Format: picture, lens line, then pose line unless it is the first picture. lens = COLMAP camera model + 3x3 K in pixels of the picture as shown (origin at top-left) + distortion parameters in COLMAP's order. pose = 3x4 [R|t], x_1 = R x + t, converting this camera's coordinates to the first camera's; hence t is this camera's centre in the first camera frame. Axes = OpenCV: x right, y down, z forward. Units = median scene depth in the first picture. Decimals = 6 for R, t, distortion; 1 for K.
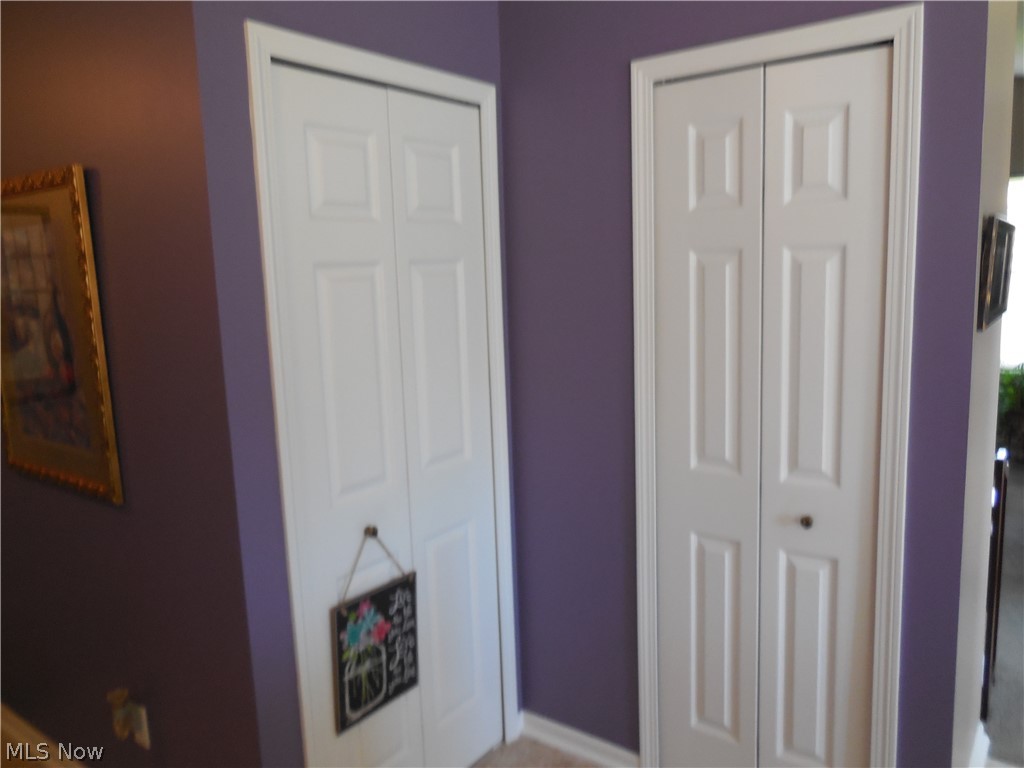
lens RADIAL K [[786.6, 0, 512.0], [0, 786.6, 384.0], [0, 0, 1]] dist [-0.009678, 0.000785]
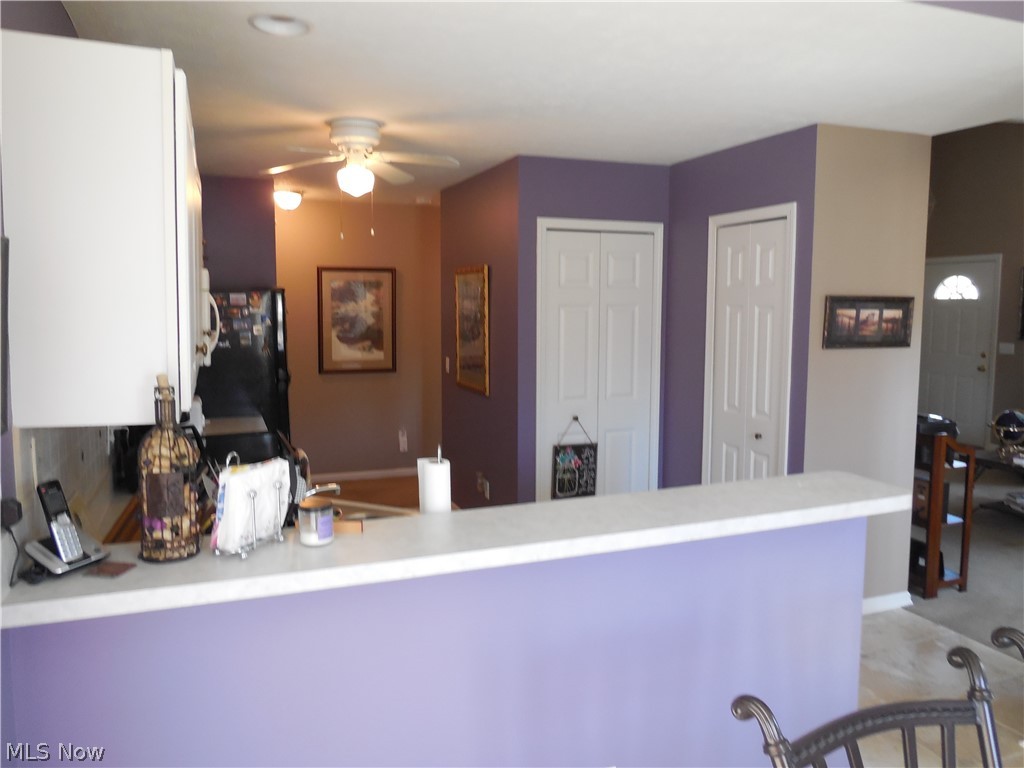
lens RADIAL K [[786.6, 0, 512.0], [0, 786.6, 384.0], [0, 0, 1]] dist [-0.009678, 0.000785]
pose [[0.840858, 0.091776, -0.533417, 0.878209], [-0.112303, 0.993655, -0.006068, 0.116678], [0.529476, 0.065006, 0.845830, -1.064029]]
